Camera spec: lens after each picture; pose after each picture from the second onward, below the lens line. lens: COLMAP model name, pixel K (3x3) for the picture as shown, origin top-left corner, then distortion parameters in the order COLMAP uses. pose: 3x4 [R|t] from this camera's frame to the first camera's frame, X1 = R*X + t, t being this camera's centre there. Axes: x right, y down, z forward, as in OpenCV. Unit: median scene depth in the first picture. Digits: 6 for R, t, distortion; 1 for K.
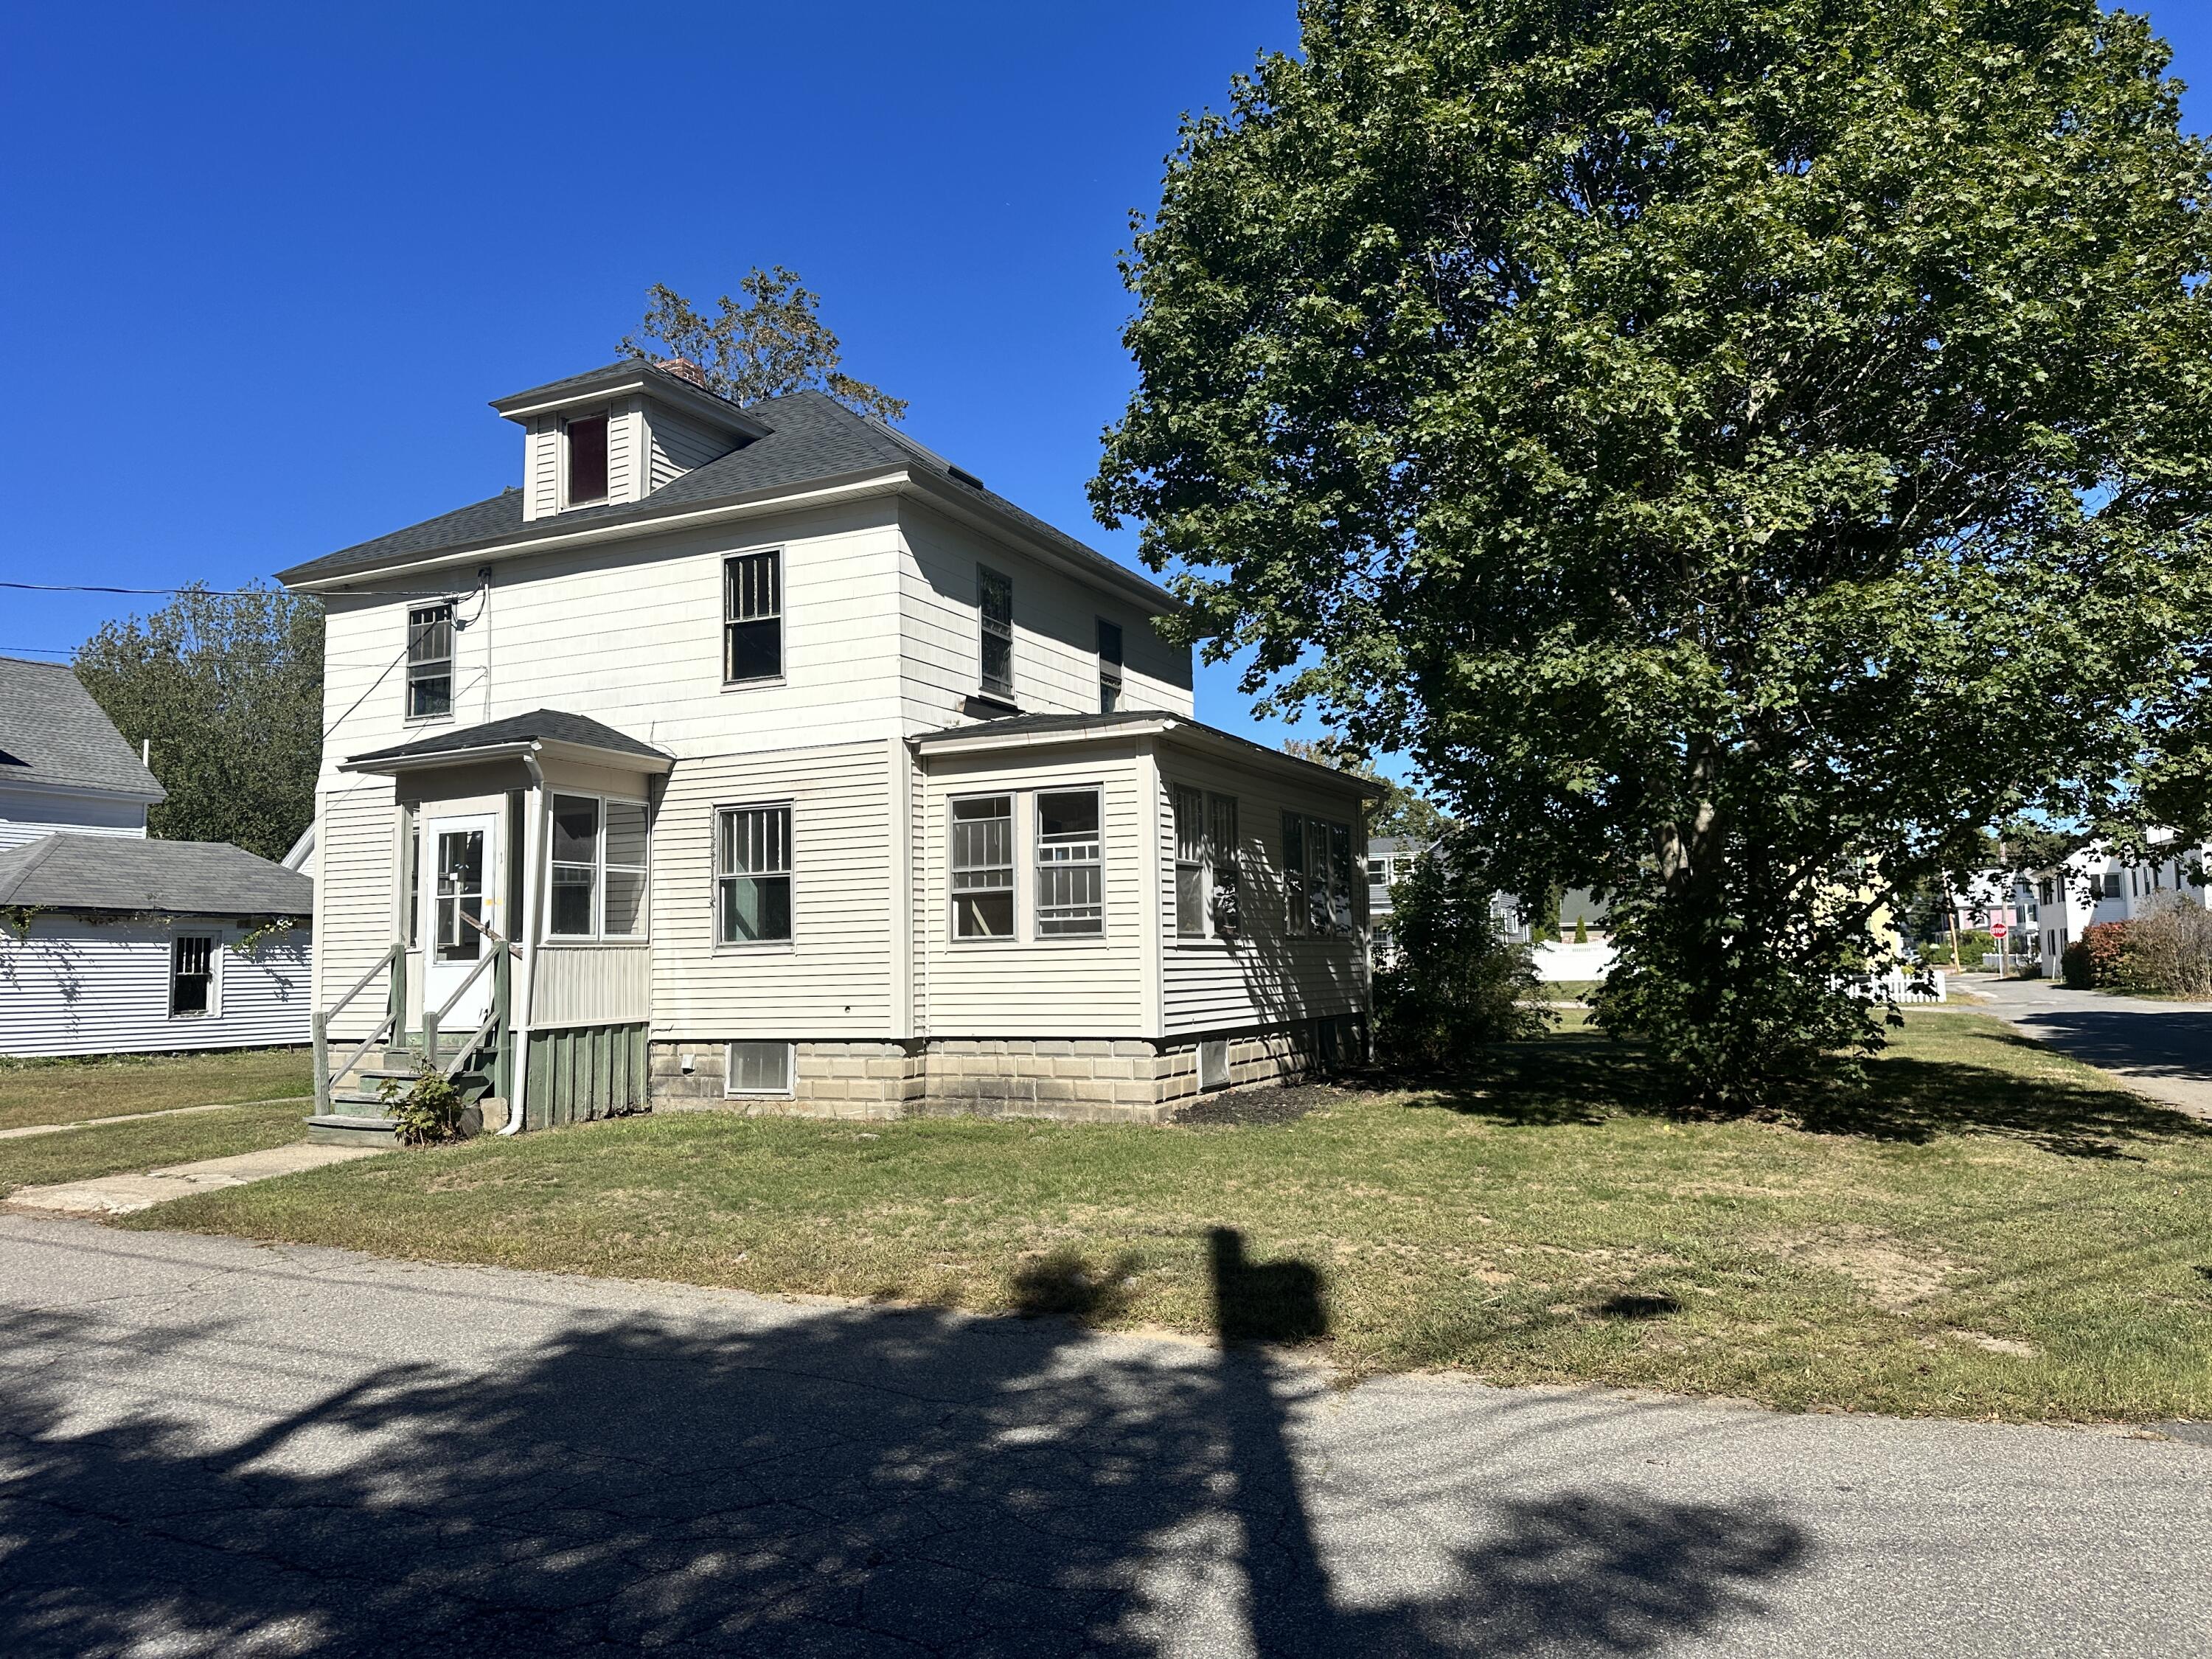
lens RADIAL K [[1565.2, 0, 1111.3], [0, 1565.2, 830.4], [0, 0, 1]] dist [0.006266, -0.026968]
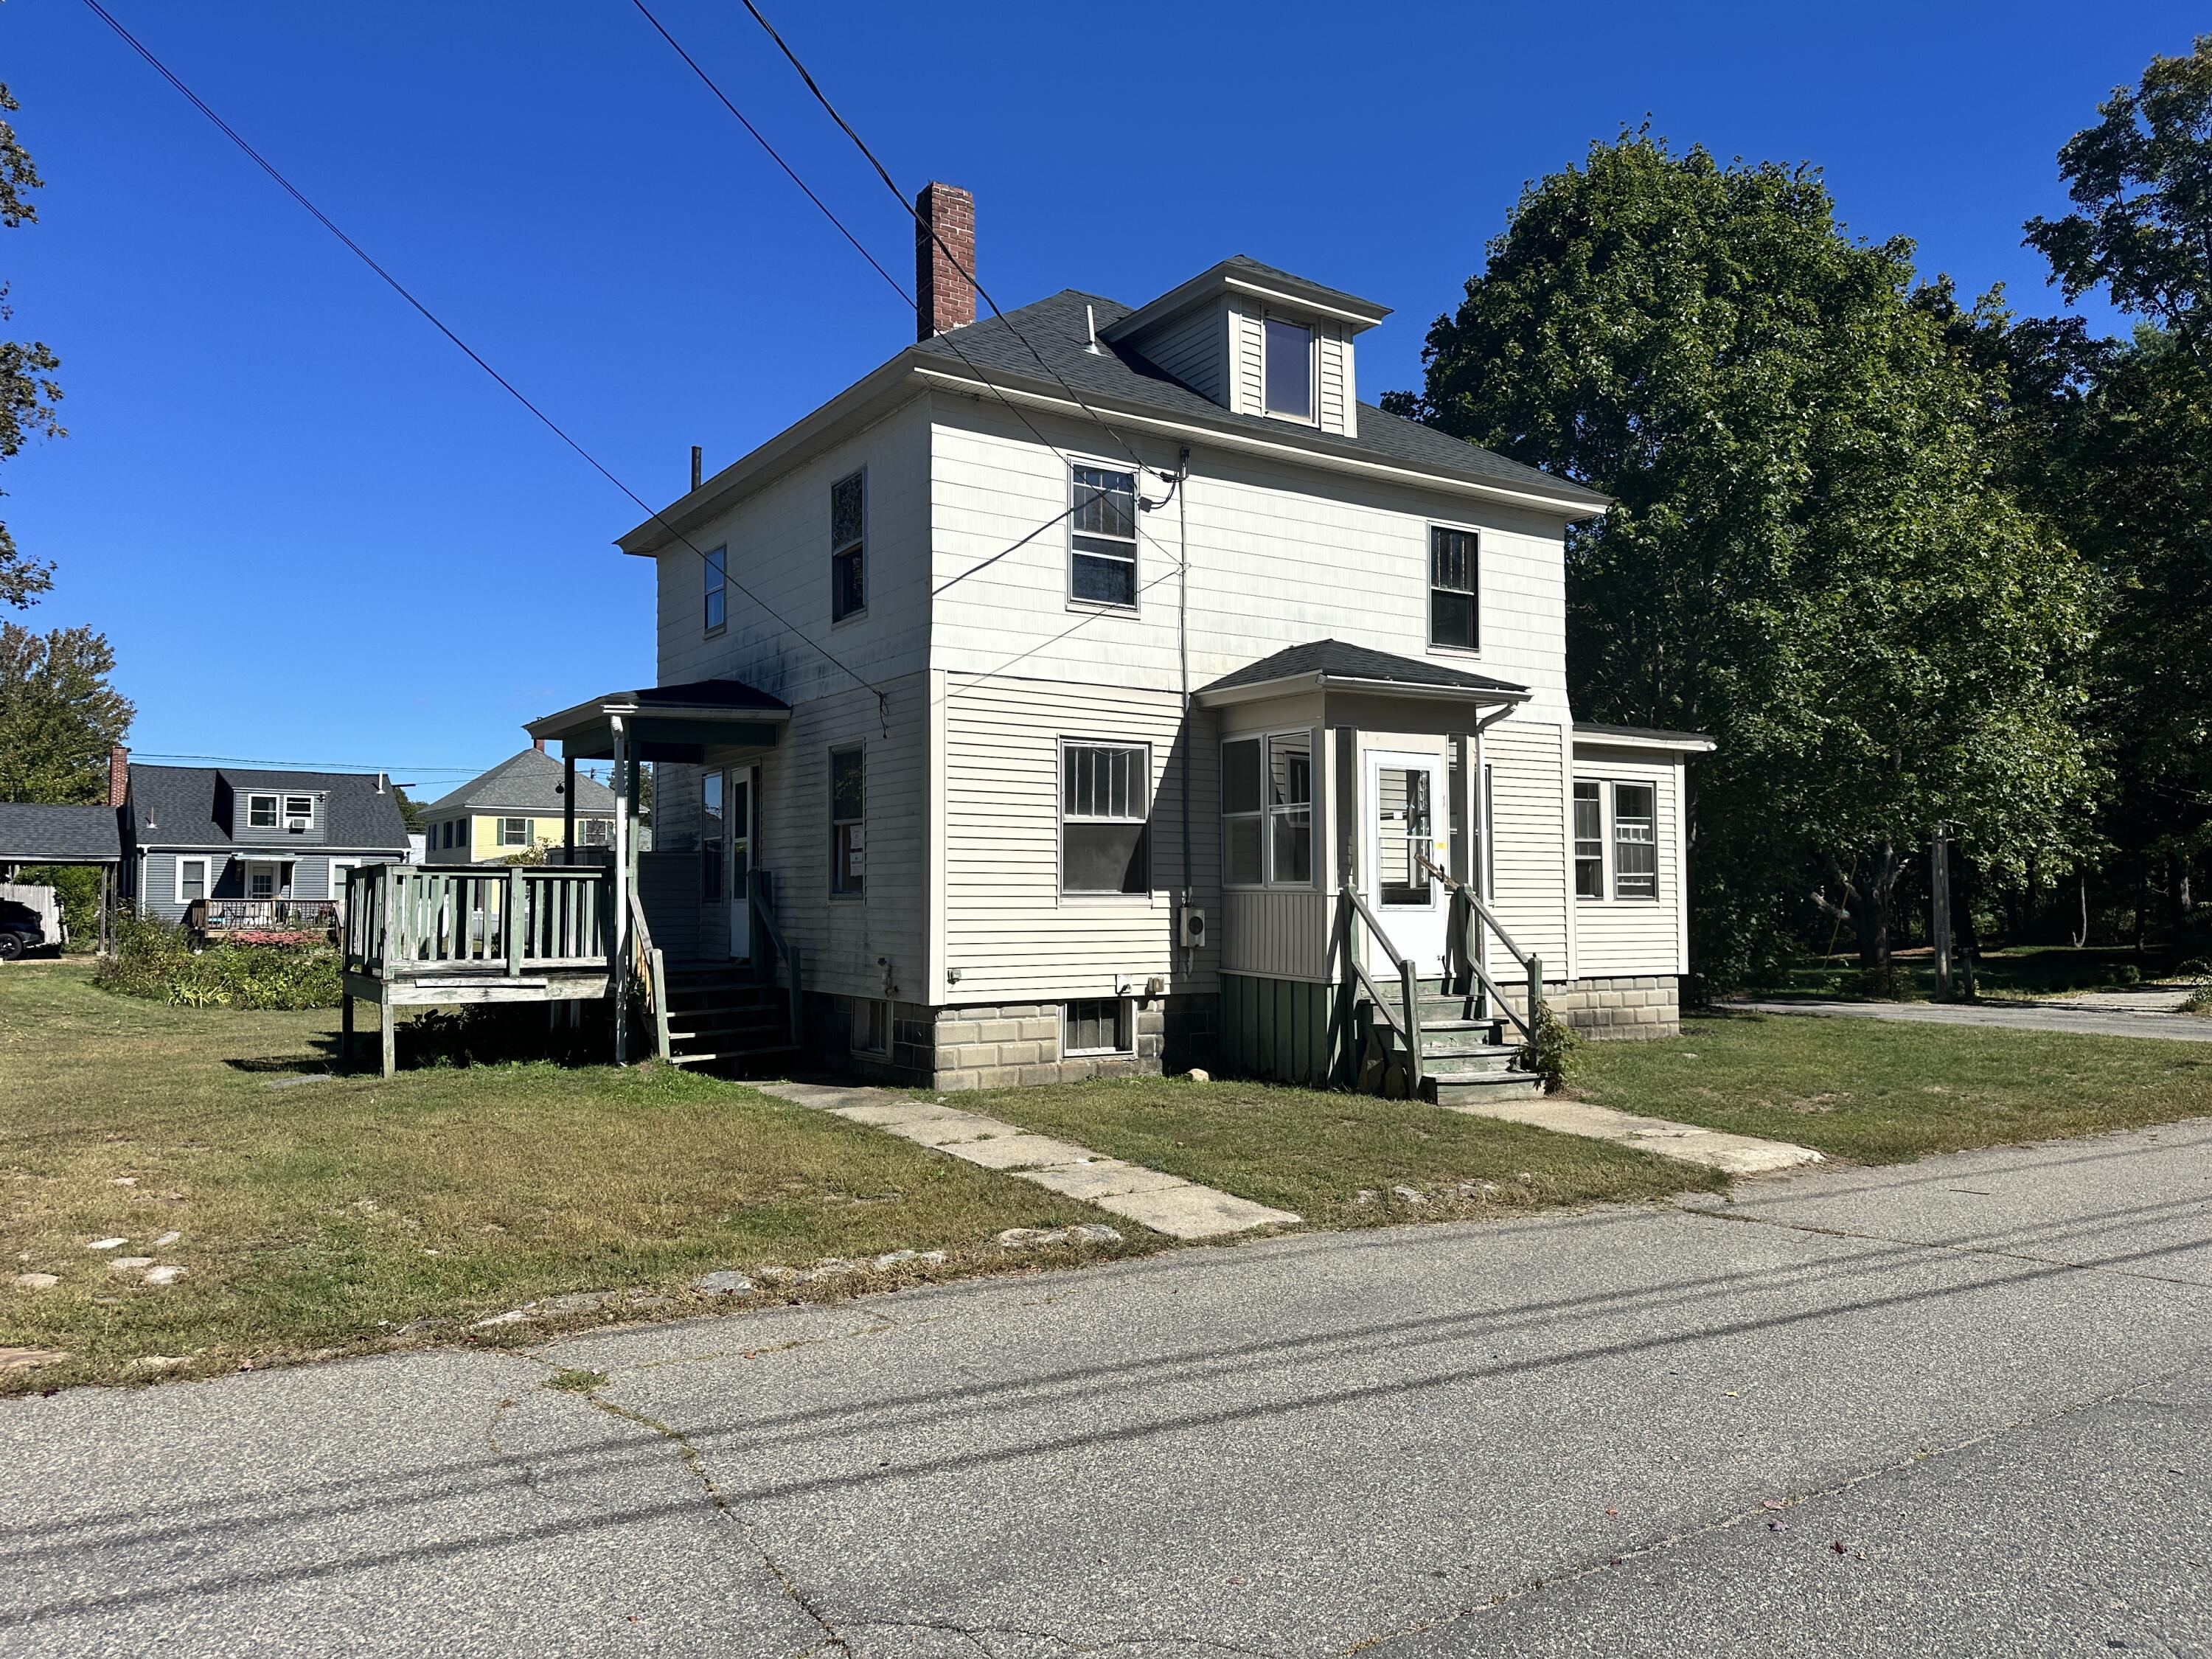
lens RADIAL K [[1565.2, 0, 1110.1], [0, 1565.2, 823.3], [0, 0, 1]] dist [0.006266, -0.026968]
pose [[0.525002, 0.063844, 0.848703, -1.177821], [-0.076015, 0.996715, -0.027955, 0.065868], [-0.847699, -0.049838, 0.528130, 0.596783]]
